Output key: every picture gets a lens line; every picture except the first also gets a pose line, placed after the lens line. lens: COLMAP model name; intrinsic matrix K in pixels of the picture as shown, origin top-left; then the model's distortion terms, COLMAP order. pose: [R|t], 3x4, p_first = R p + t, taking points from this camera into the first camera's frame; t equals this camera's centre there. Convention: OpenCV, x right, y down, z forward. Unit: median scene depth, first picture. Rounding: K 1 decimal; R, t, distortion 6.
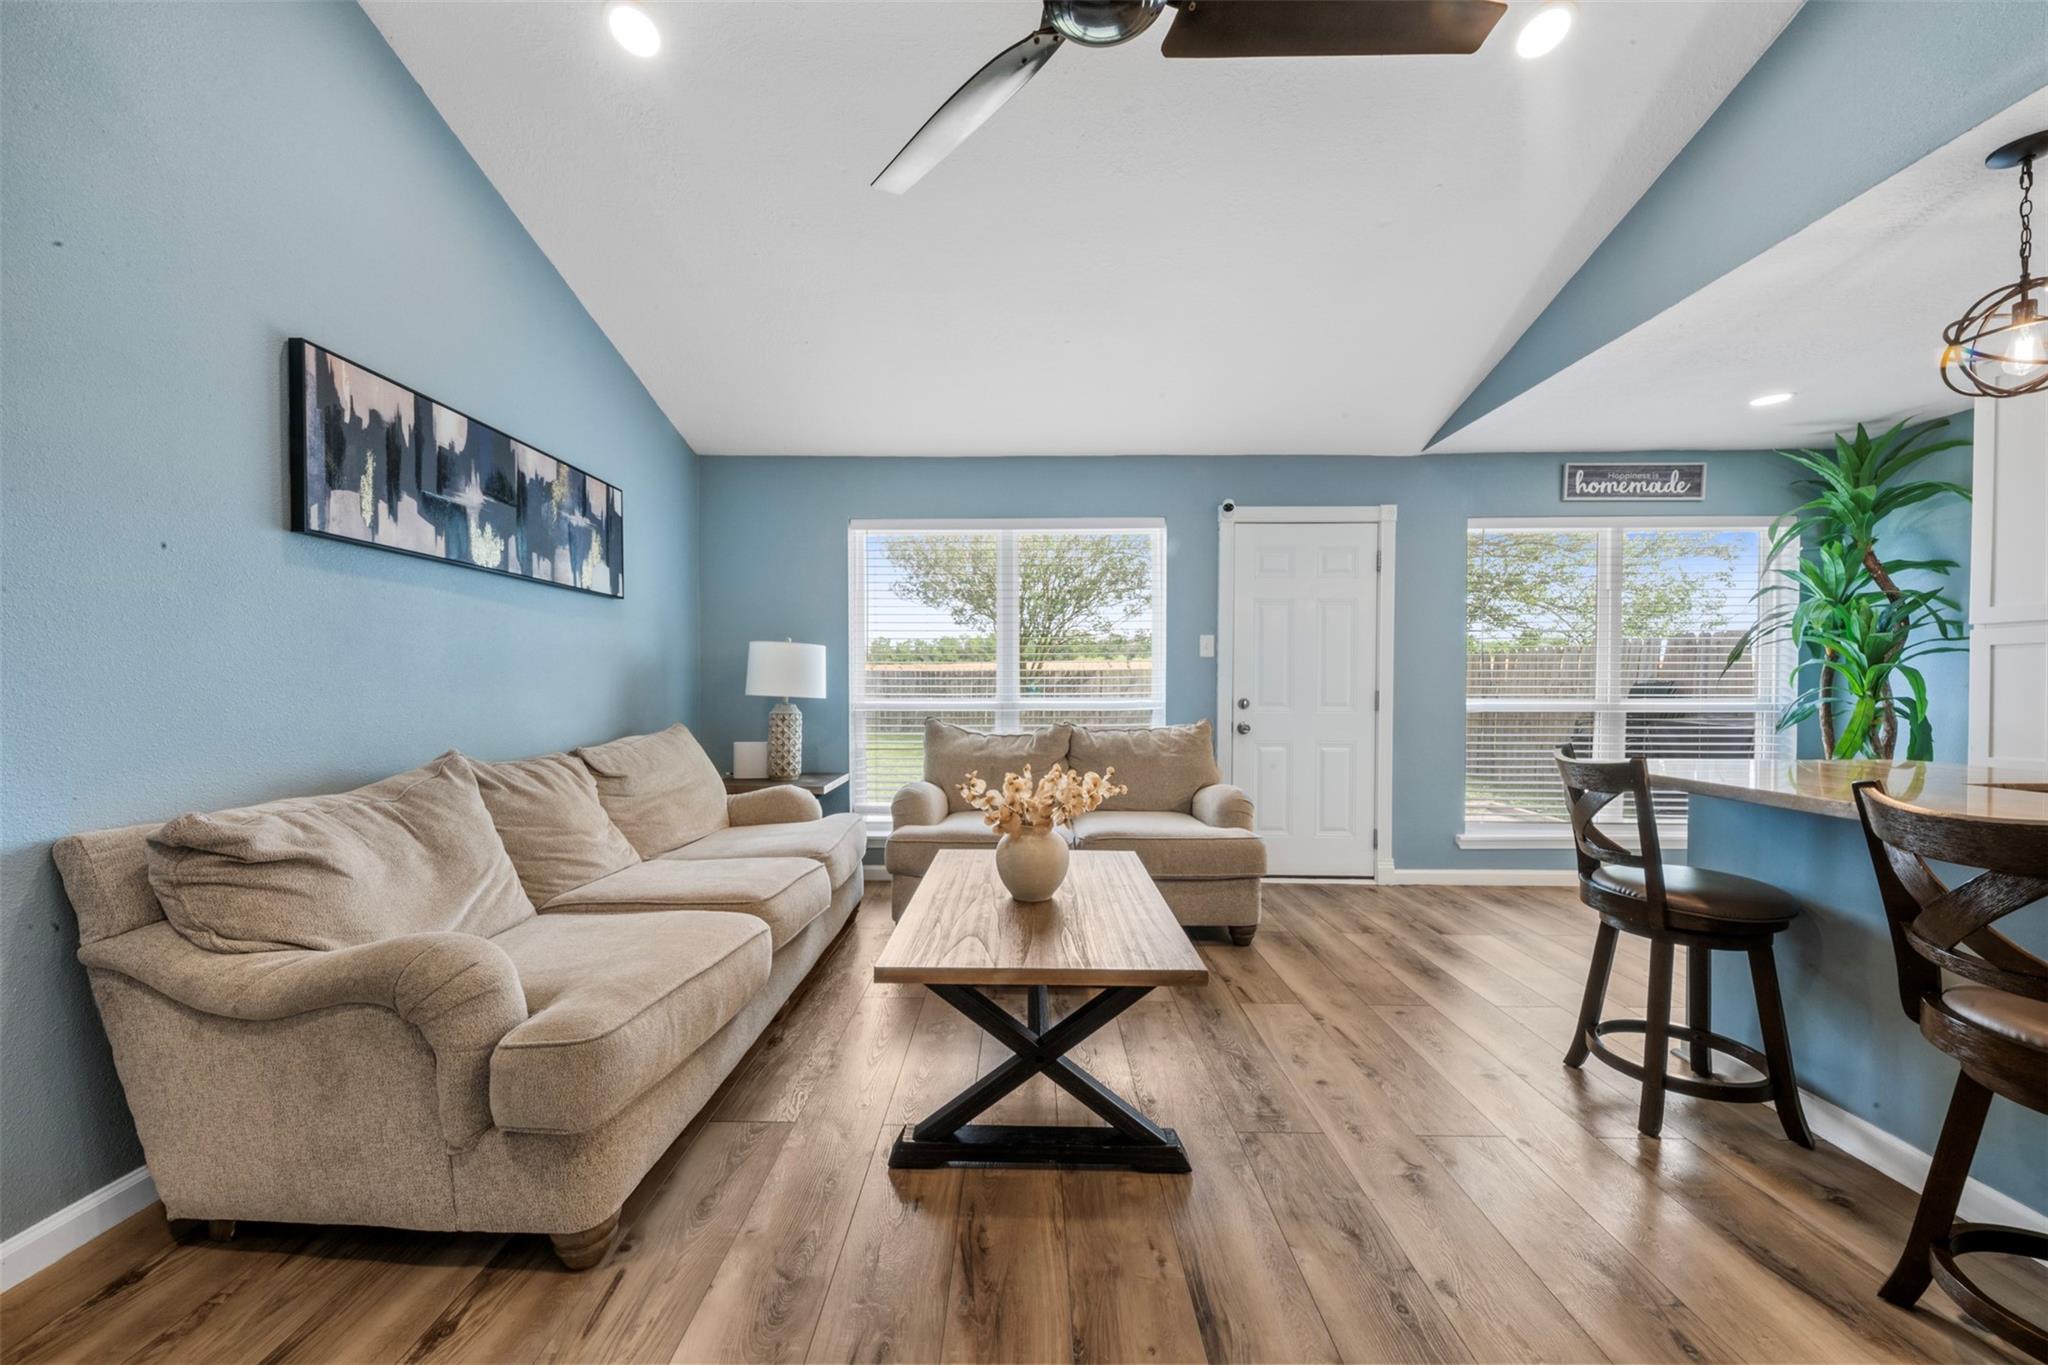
lens RADIAL K [[744.7, 0, 1022.1], [0, 744.7, 698.2], [0, 0, 1]] dist [0.023421, -0.011106]
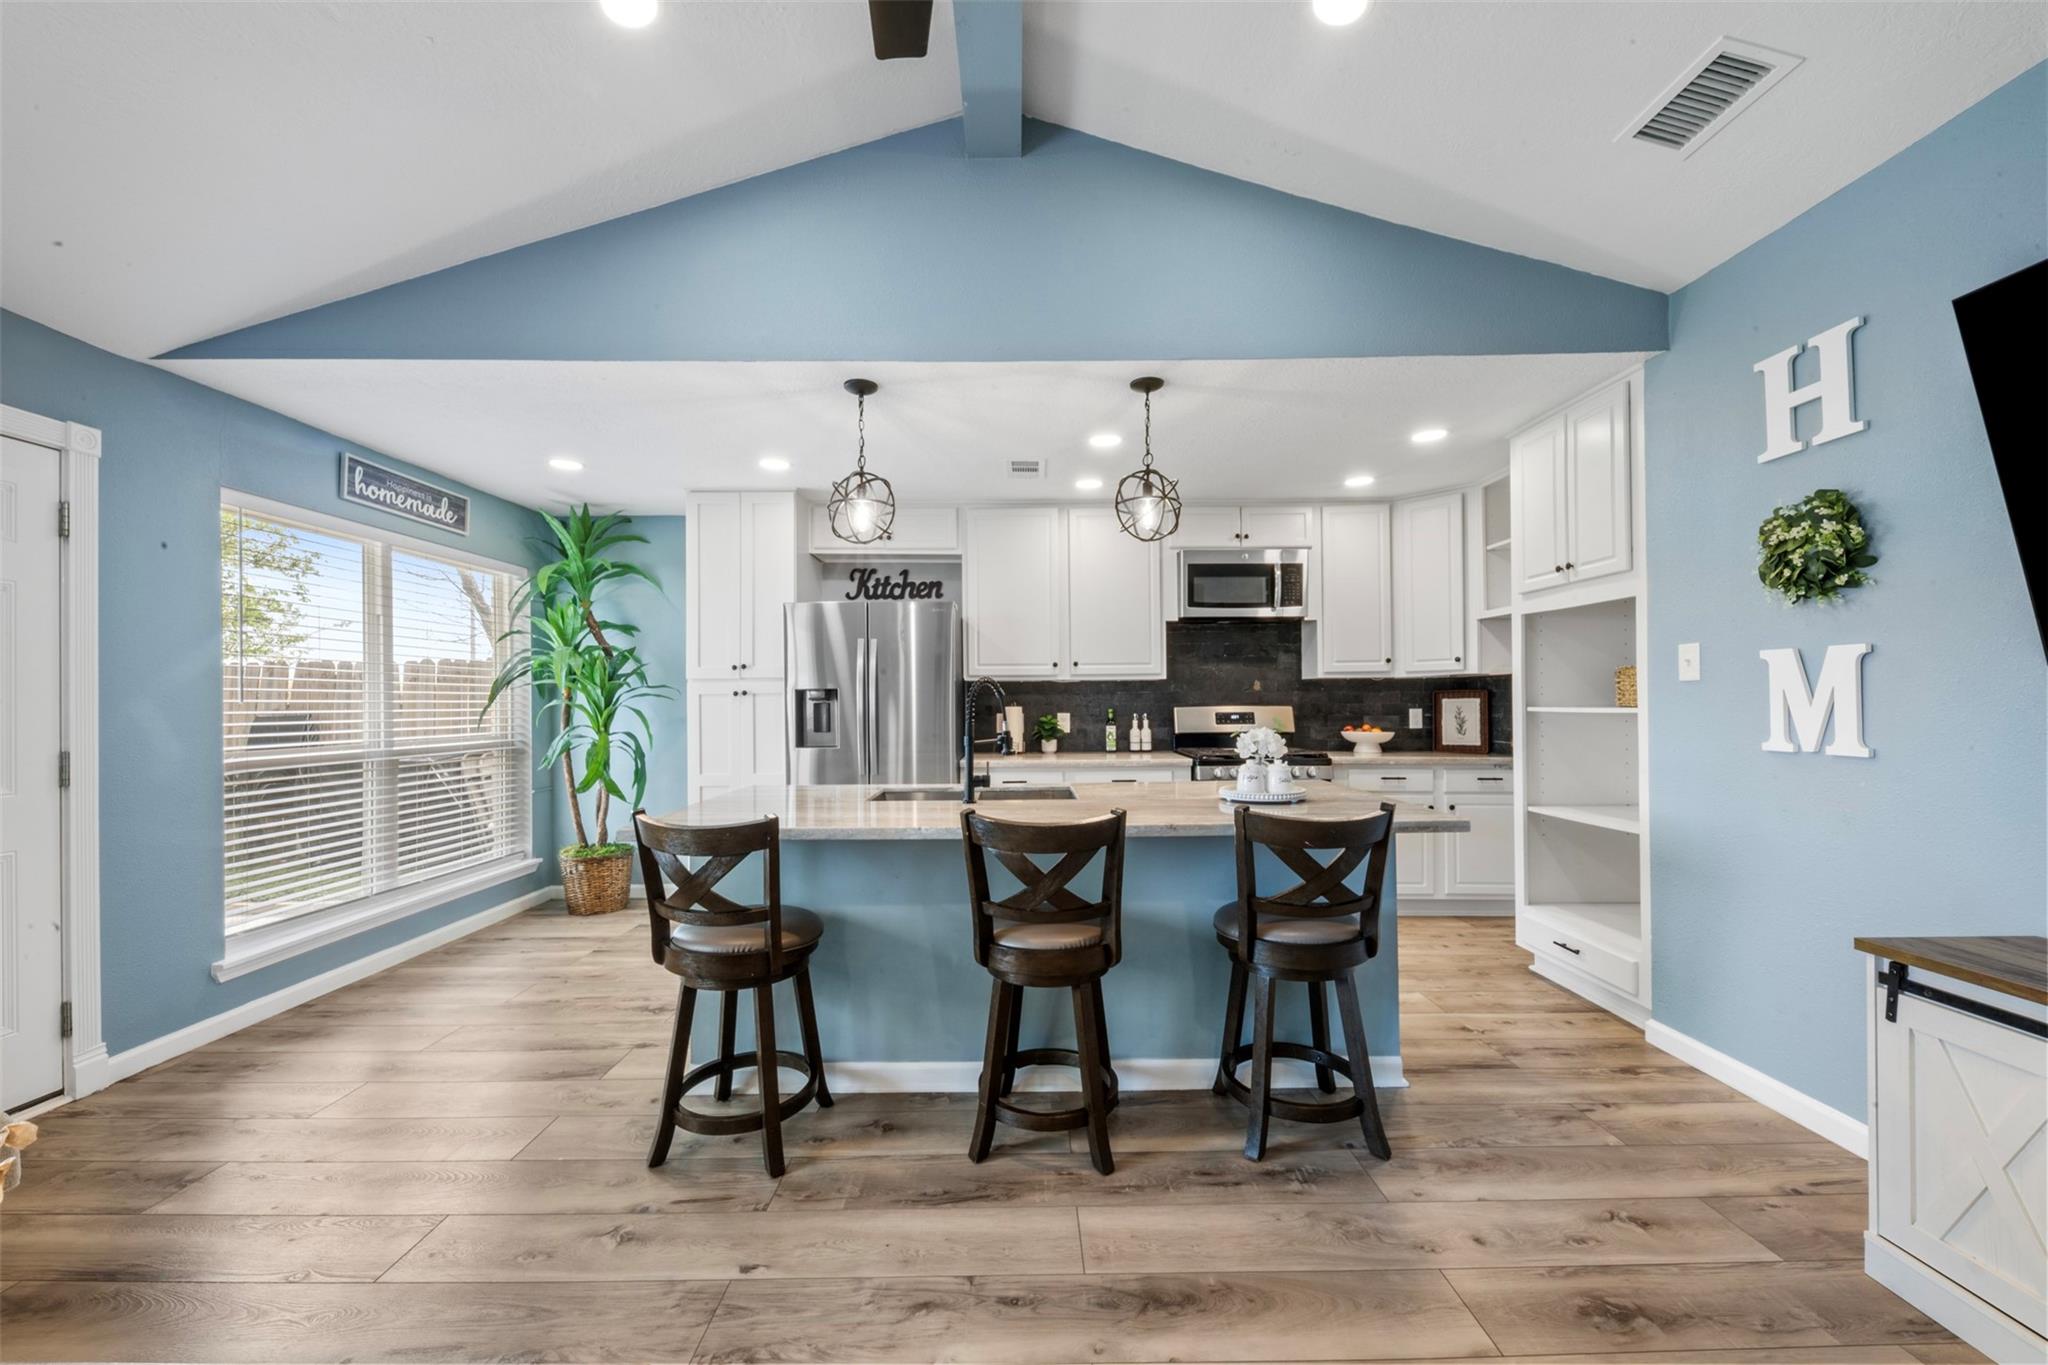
lens RADIAL K [[771.3, 0, 1022.5], [0, 771.3, 700.1], [0, 0, 1]] dist [0.024249, -0.012179]
pose [[-0.014849, 0.001368, 0.999889, -0.162812], [0.023866, 0.999715, -0.001014, -0.044988], [-0.999605, 0.023848, -0.014877, 0.427628]]
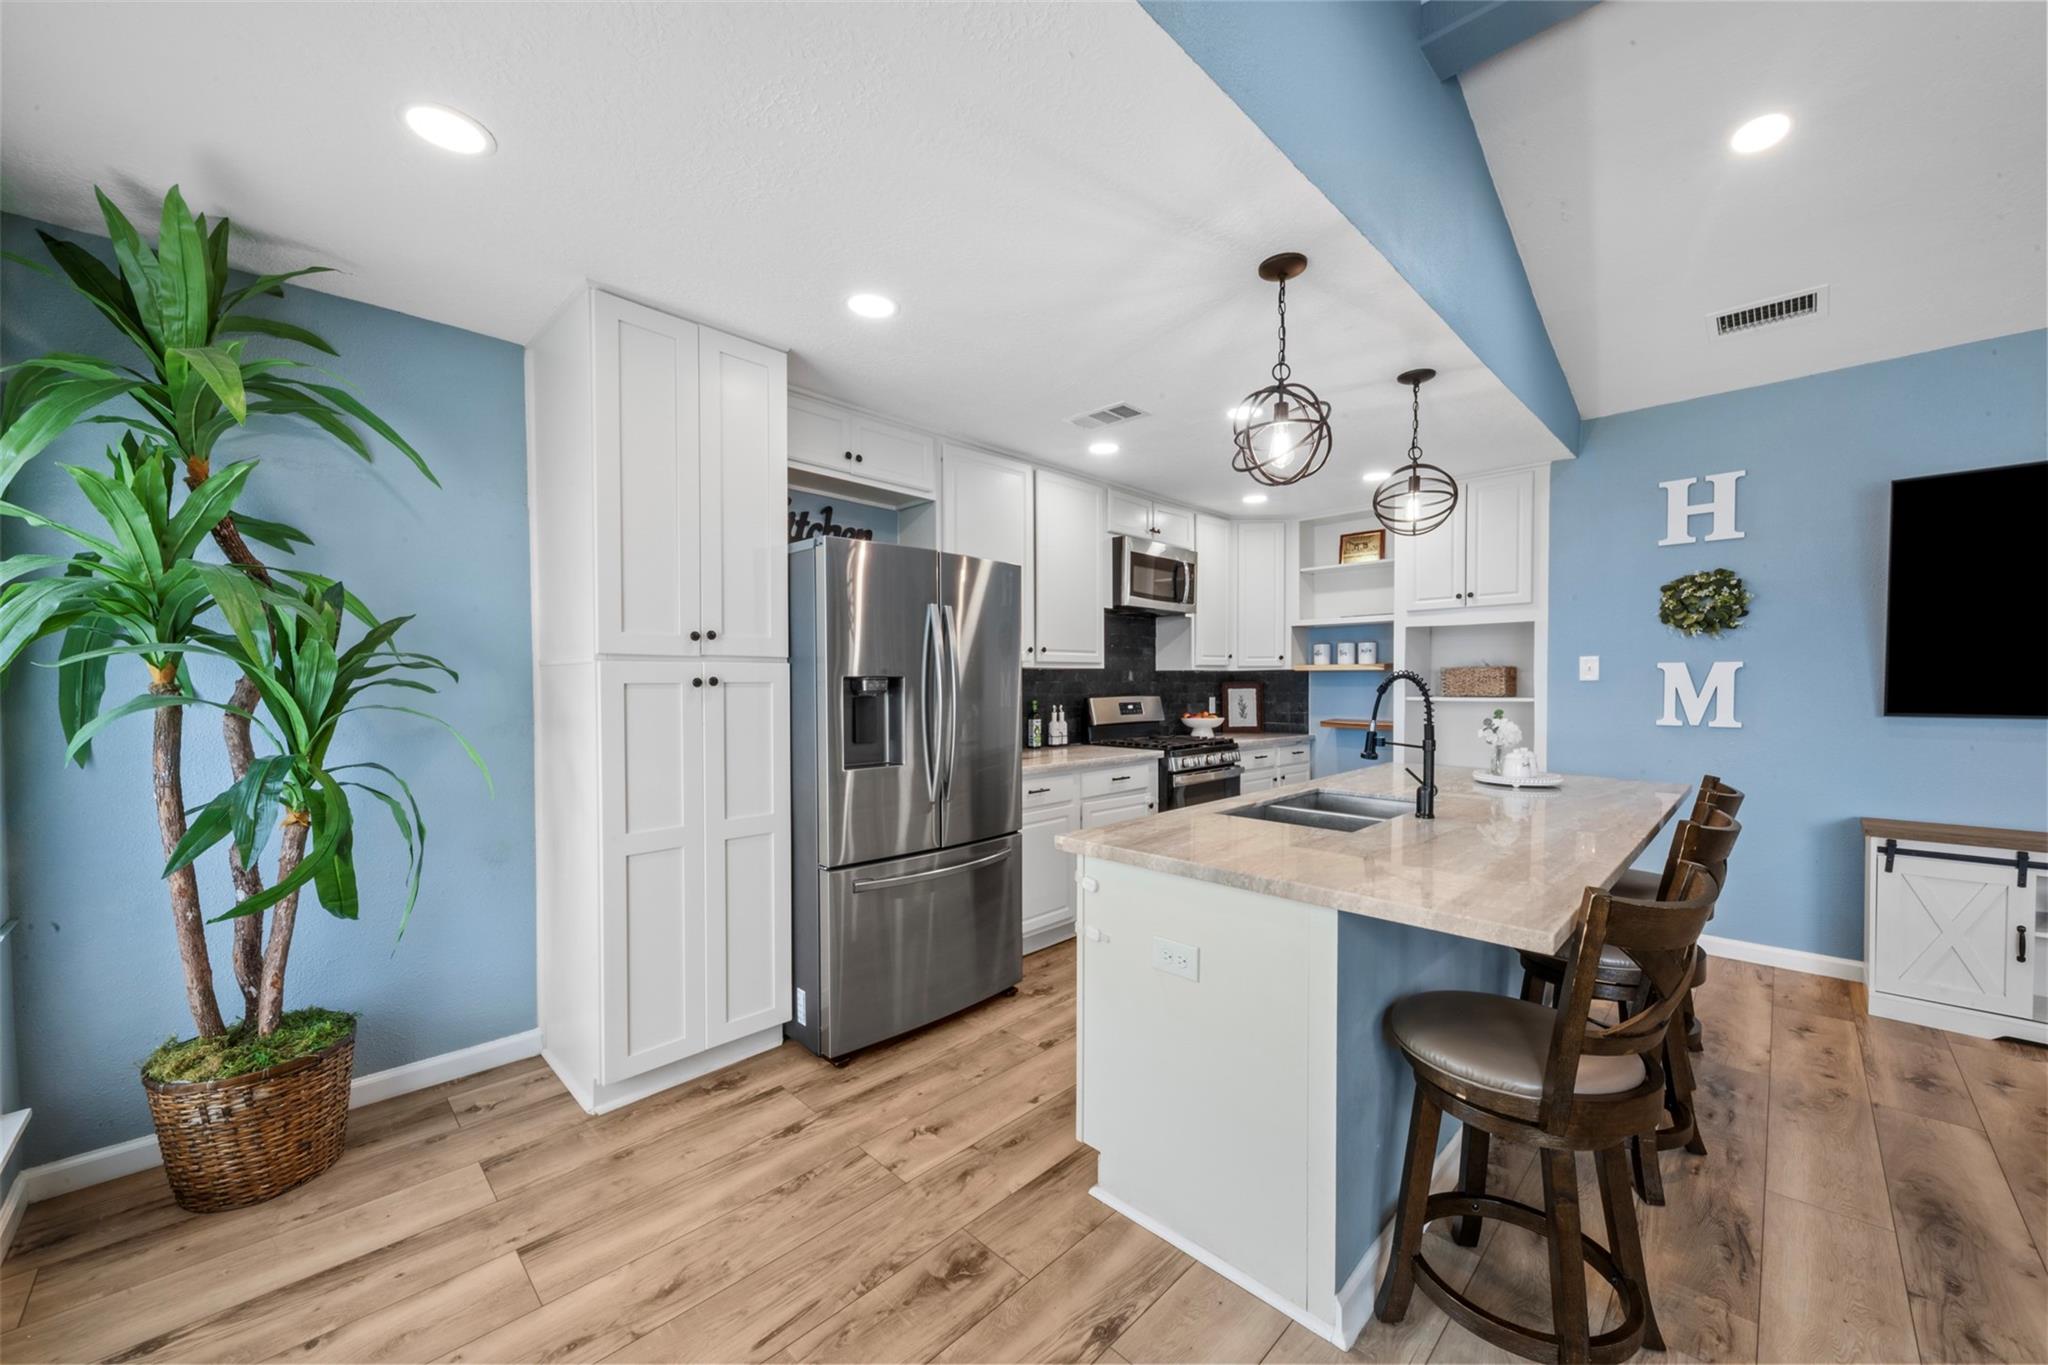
lens RADIAL K [[757.6, 0, 1023.1], [0, 757.6, 701.3], [0, 0, 1]] dist [0.019033, -0.008591]
pose [[-0.715169, -0.015677, 0.698776, 0.490505], [0.014302, 0.999211, 0.037054, -0.076722], [-0.698806, 0.036494, -0.714380, 1.287609]]
